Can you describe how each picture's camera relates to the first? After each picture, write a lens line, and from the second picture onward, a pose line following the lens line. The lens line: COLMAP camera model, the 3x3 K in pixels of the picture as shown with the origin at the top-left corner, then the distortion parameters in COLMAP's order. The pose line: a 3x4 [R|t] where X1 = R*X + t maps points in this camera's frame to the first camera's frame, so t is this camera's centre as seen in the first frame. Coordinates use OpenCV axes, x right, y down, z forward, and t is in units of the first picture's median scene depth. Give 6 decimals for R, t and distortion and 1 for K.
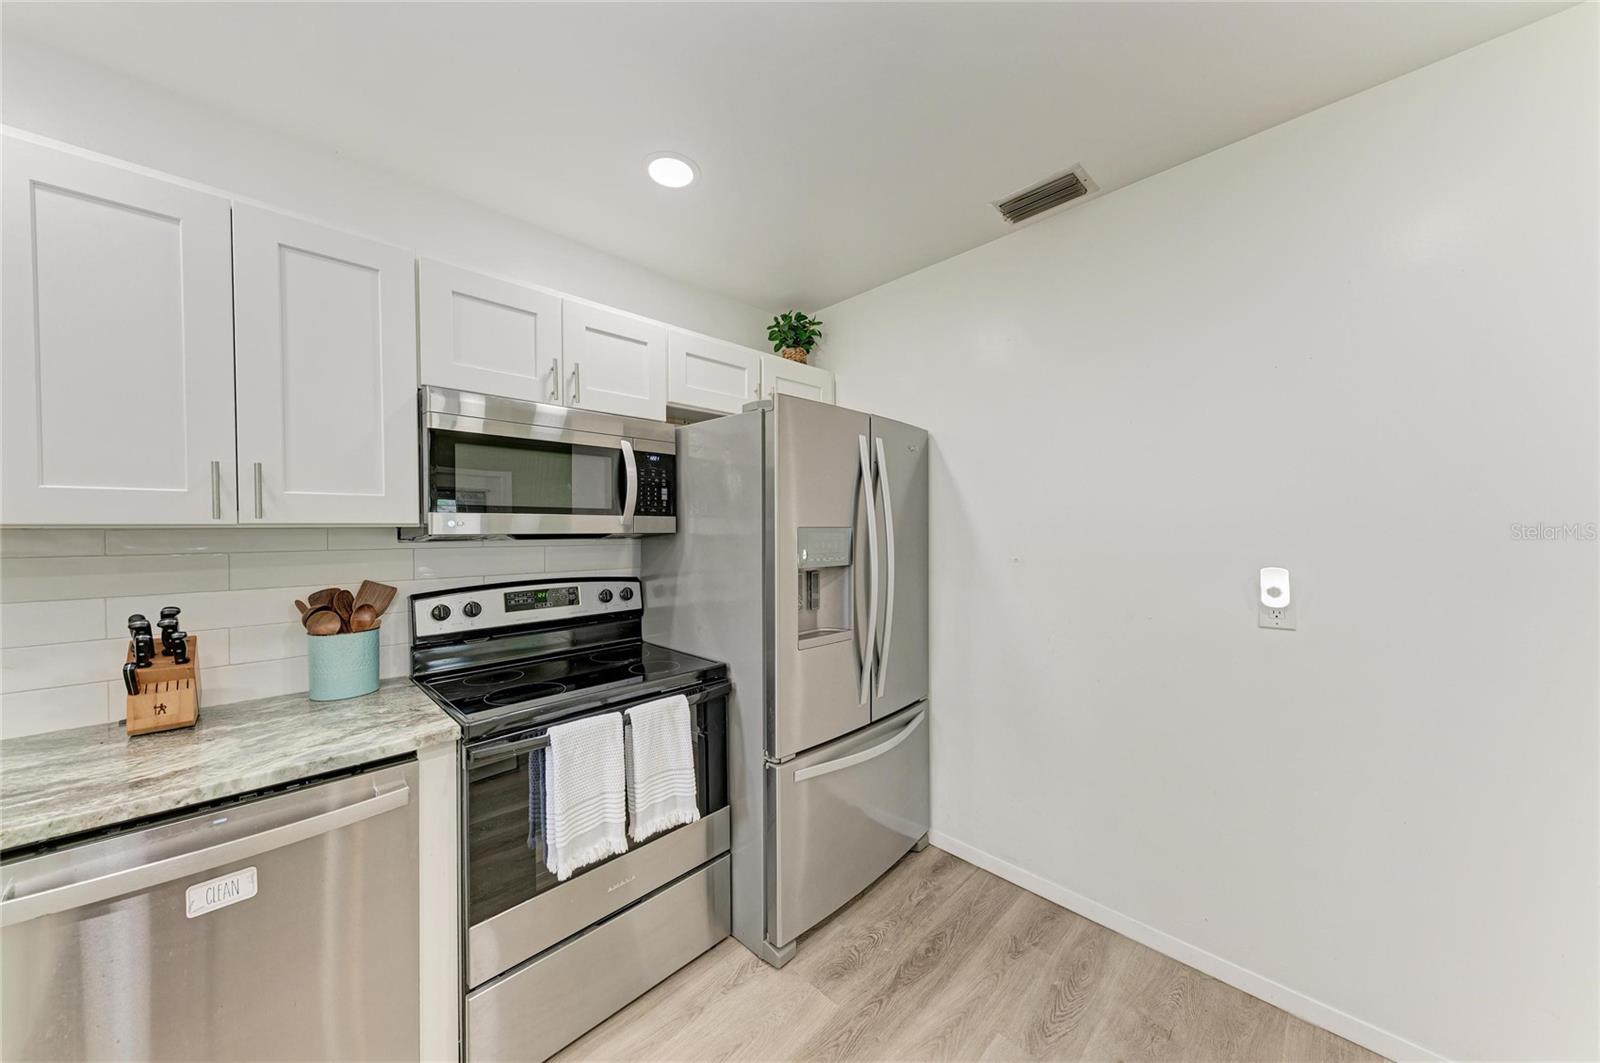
lens RADIAL K [[537.5, 0, 805.3], [0, 537.5, 534.4], [0, 0, 1]] dist [0.018873, -0.006763]
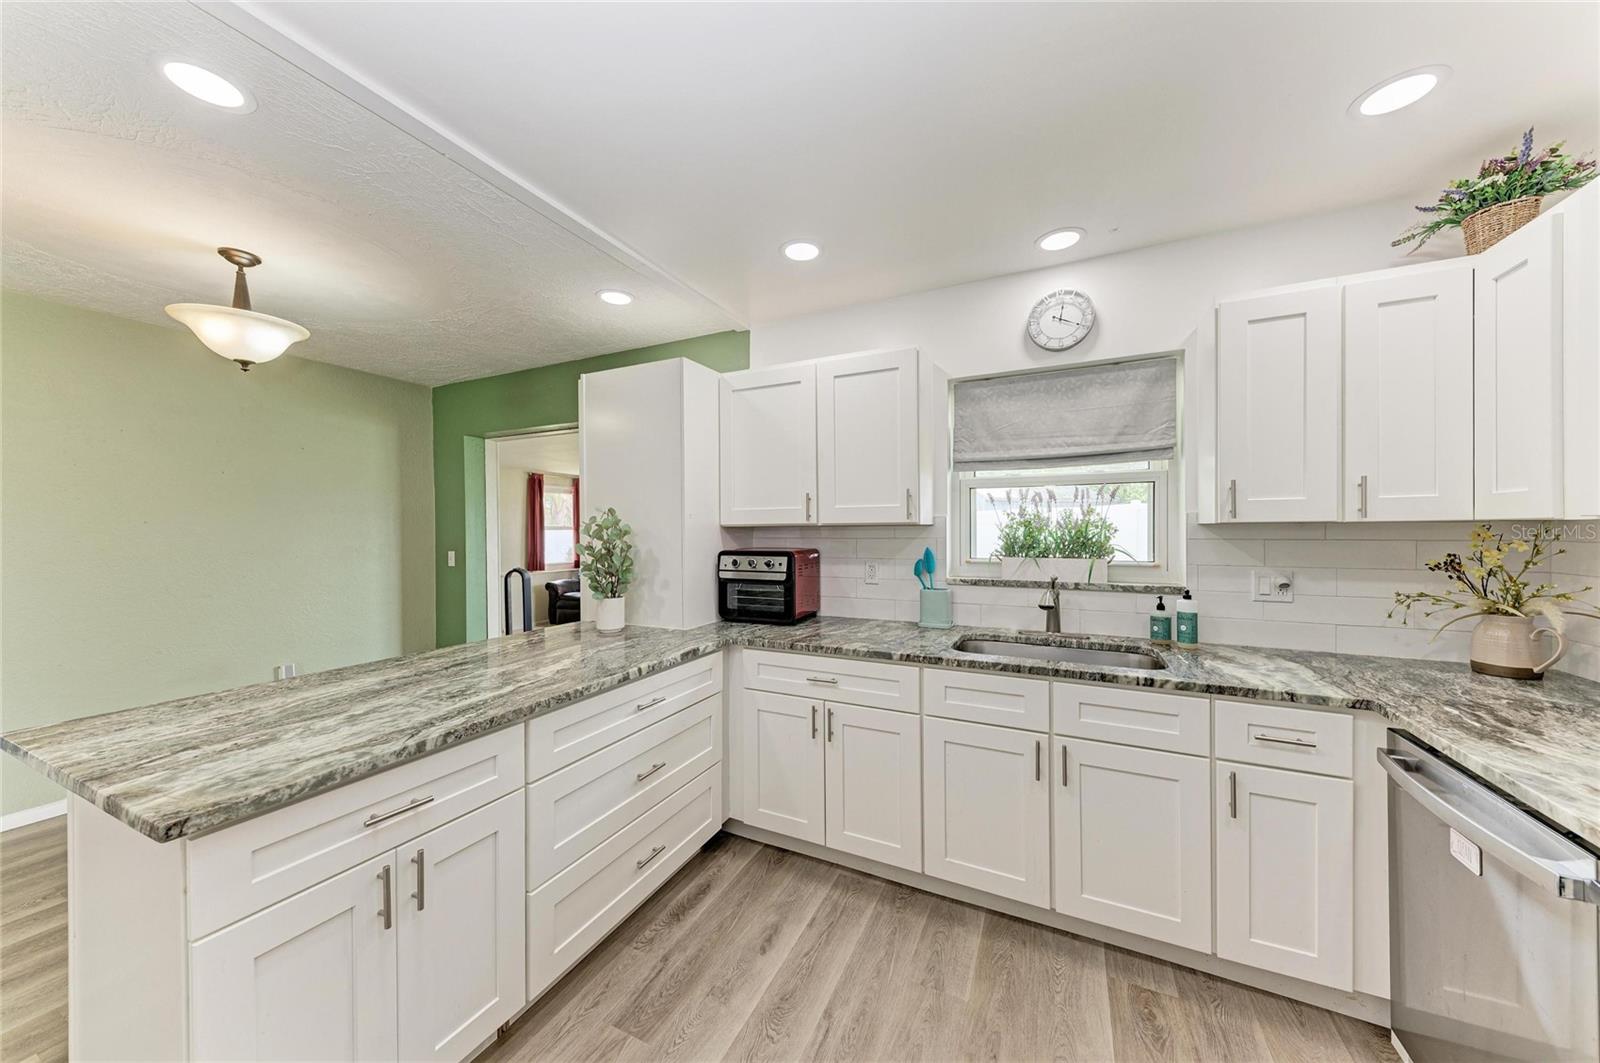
lens RADIAL K [[544.2, 0, 800.0], [0, 544.2, 531.5], [0, 0, 1]] dist [0.020859, -0.005766]
pose [[-0.946872, 0.011552, -0.321403, 0.340211], [0.007674, 0.999882, 0.013329, -0.011510], [0.321519, 0.010155, -0.946849, 0.976076]]
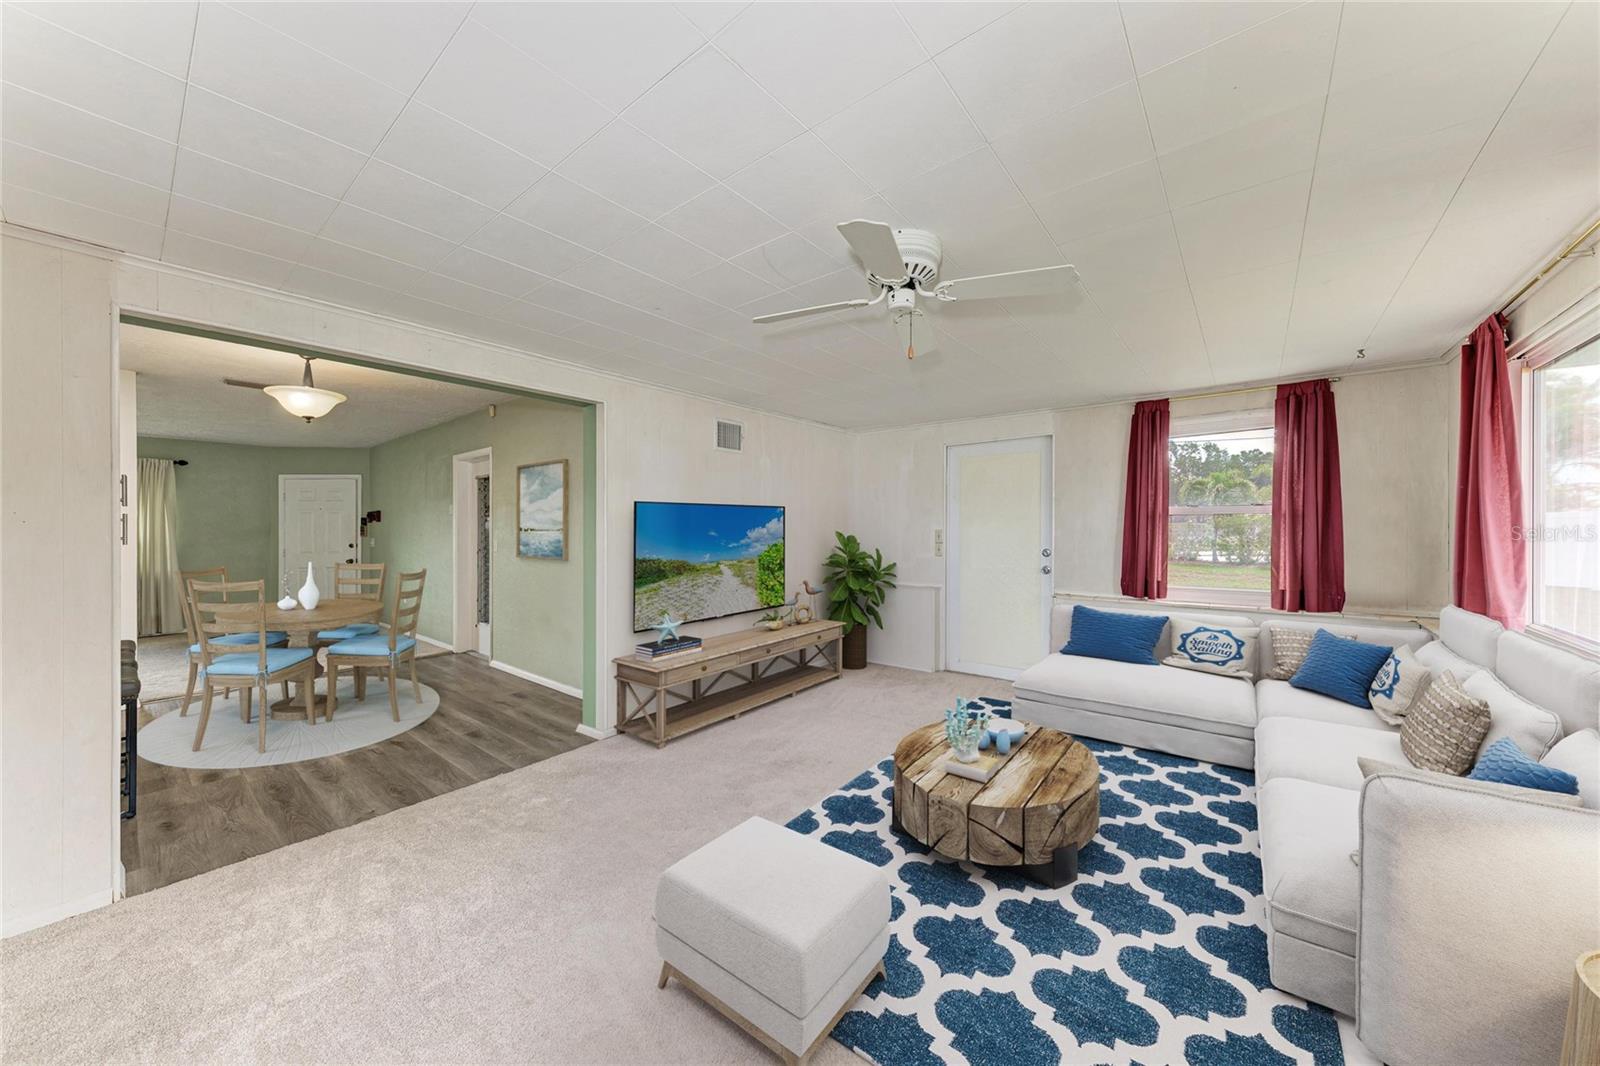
lens RADIAL K [[544.2, 0, 800.0], [0, 544.2, 533.0], [0, 0, 1]] dist [0.020859, -0.005766]
pose [[-0.093349, 0.000254, 0.995633, -1.217081], [0.013309, 0.999911, 0.000993, 0.070844], [-0.995544, 0.013343, -0.093344, -2.530278]]
